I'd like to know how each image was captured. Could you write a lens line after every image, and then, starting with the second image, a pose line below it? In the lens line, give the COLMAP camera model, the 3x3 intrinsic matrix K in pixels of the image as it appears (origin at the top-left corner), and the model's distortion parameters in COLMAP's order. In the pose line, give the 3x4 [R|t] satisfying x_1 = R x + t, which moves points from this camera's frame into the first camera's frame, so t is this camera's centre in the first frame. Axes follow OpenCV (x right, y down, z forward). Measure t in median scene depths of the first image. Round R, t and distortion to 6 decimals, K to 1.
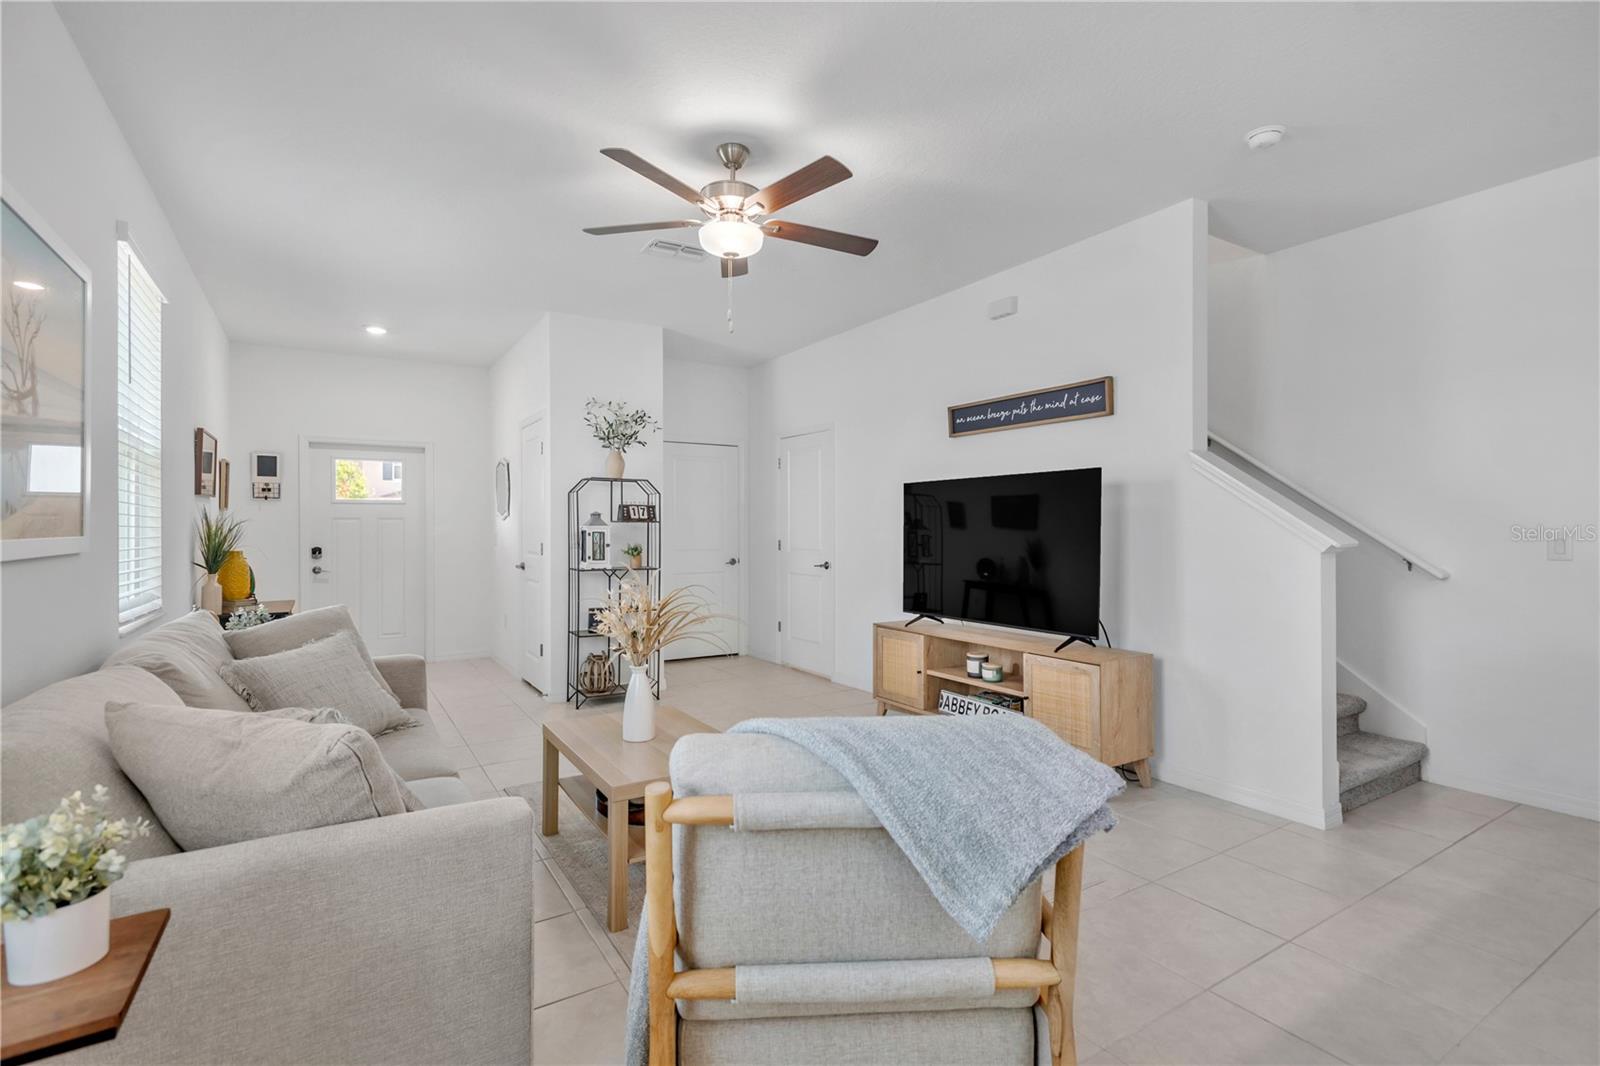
lens RADIAL K [[752.4, 0, 808.5], [0, 752.4, 528.4], [0, 0, 1]] dist [0.019855, -0.005363]
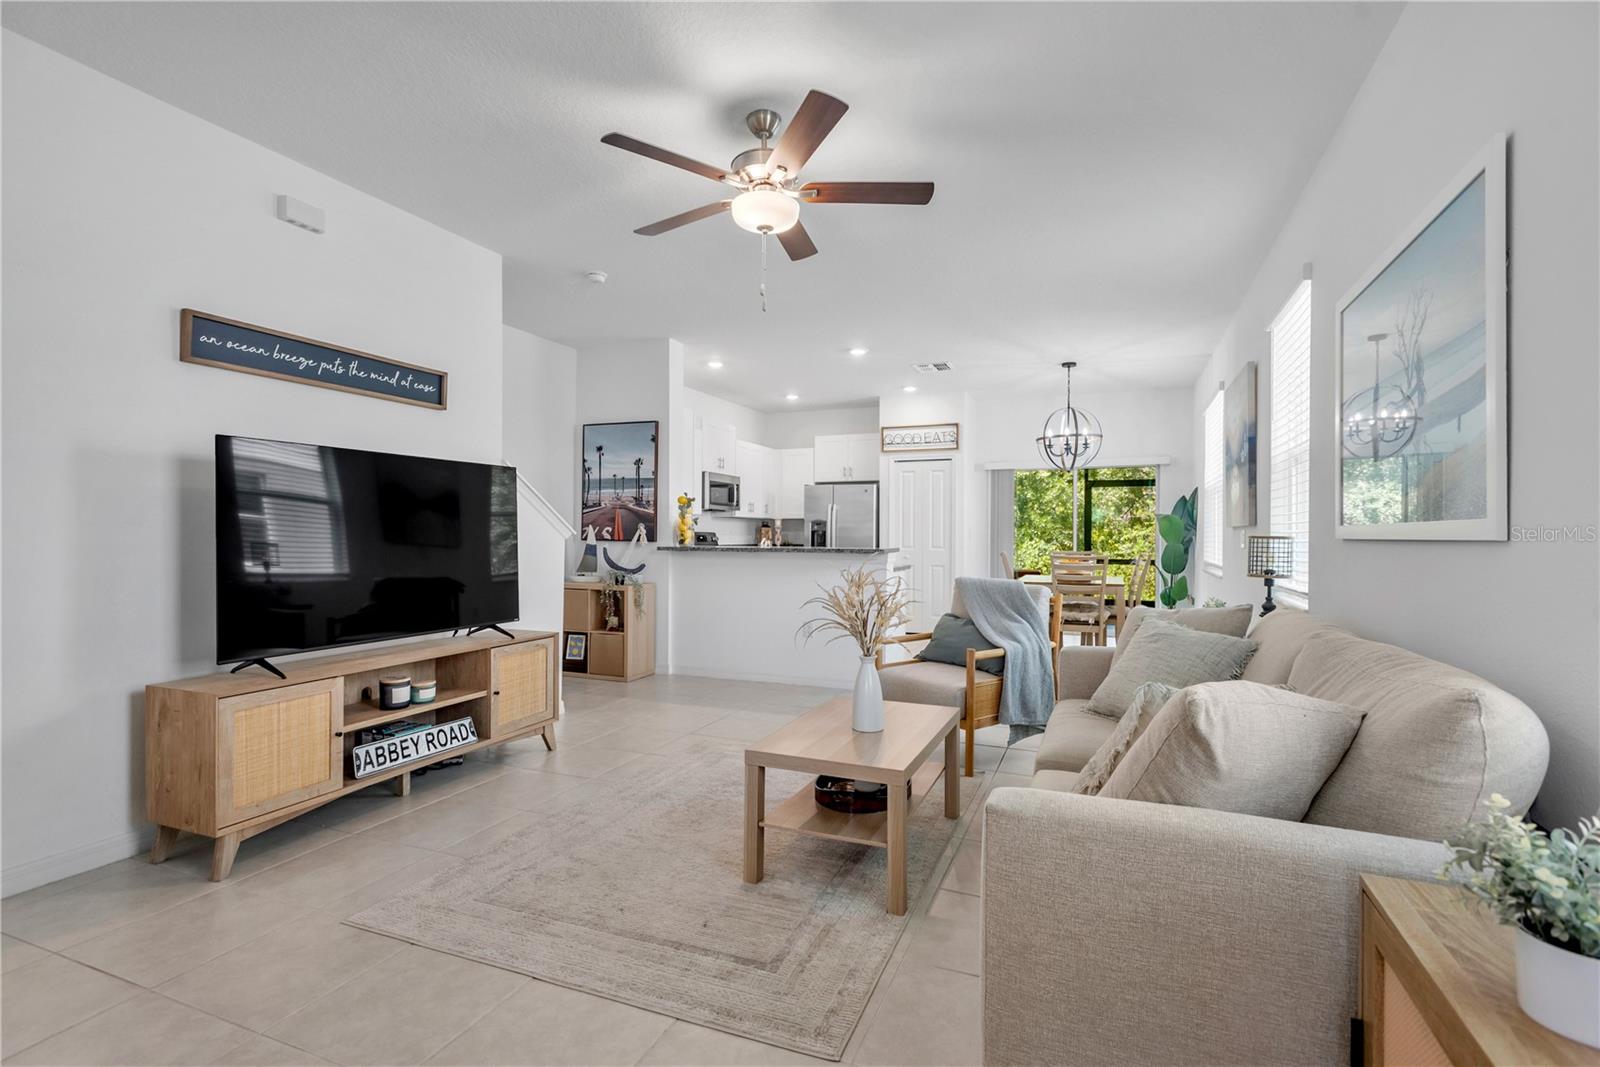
lens RADIAL K [[752.4, 0, 804.0], [0, 752.4, 533.3], [0, 0, 1]] dist [0.019855, -0.005363]
pose [[-0.573882, 0.001066, 0.818937, -0.529718], [-0.000254, 0.999999, -0.001479, 0.012844], [-0.818938, -0.001056, -0.573881, 0.877815]]
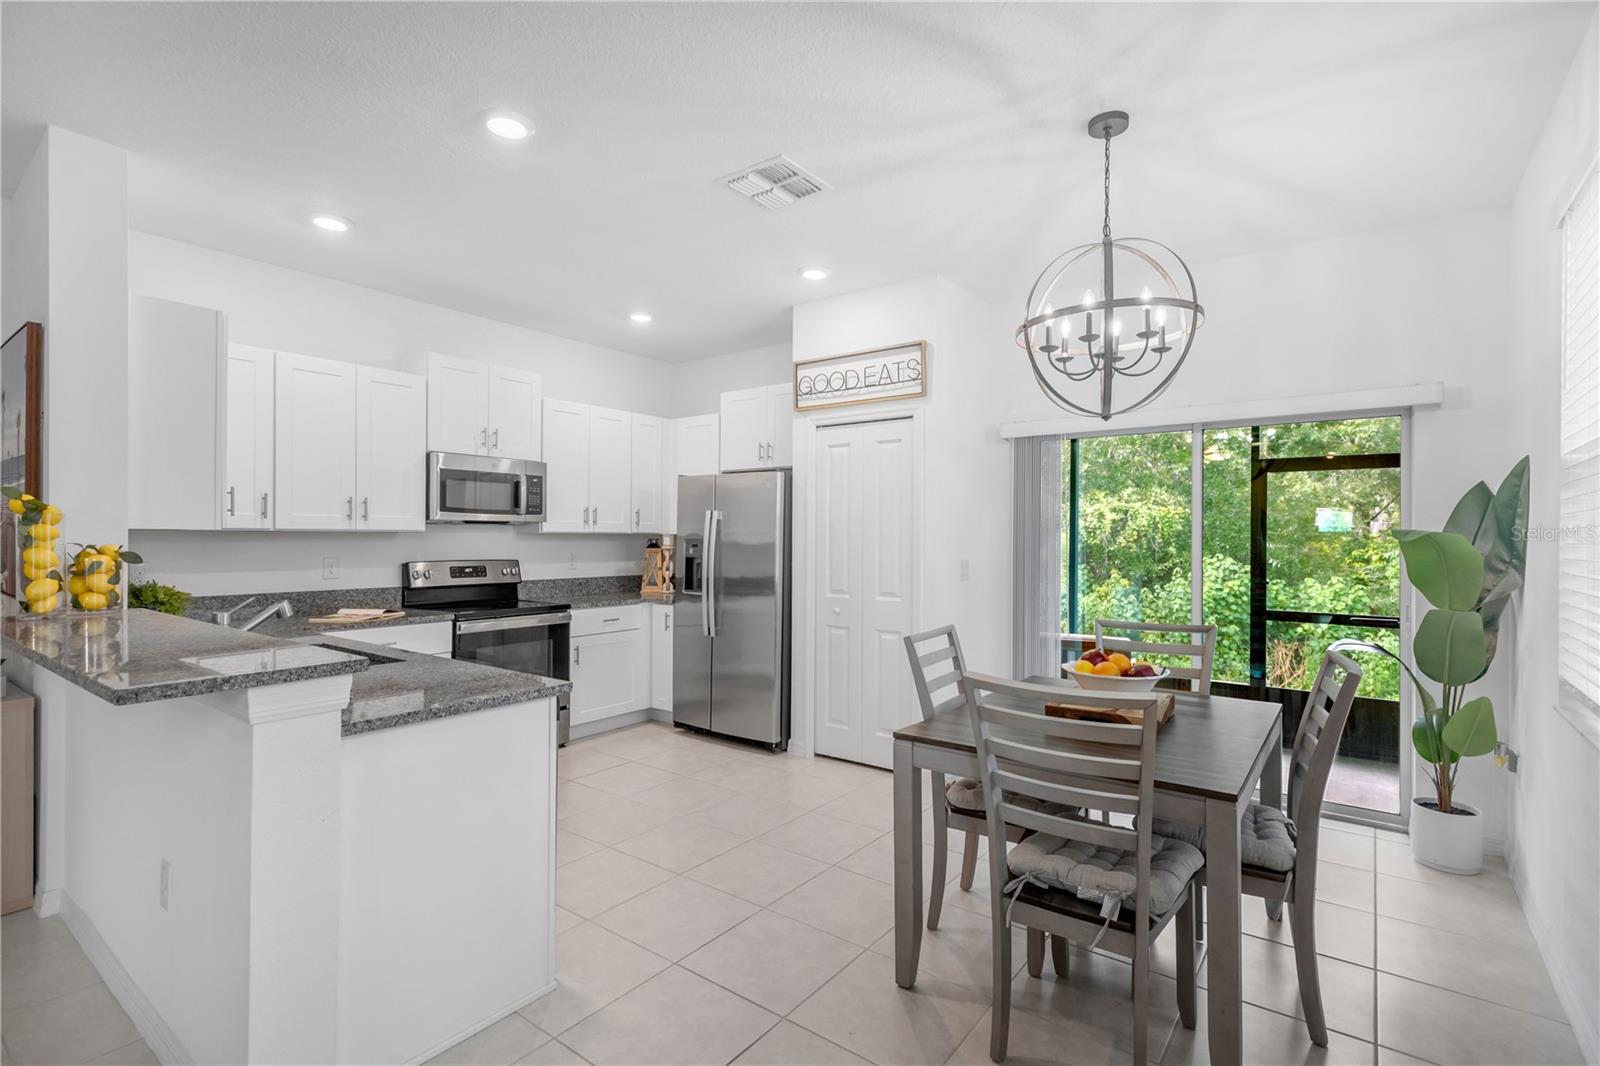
lens RADIAL K [[752.4, 0, 800.5], [0, 752.4, 535.2], [0, 0, 1]] dist [0.019855, -0.005363]
pose [[-0.345075, 0.001441, 0.938574, -0.093389], [-0.002514, 0.999994, -0.002460, -0.020979], [-0.938572, -0.003209, -0.345070, 0.078283]]
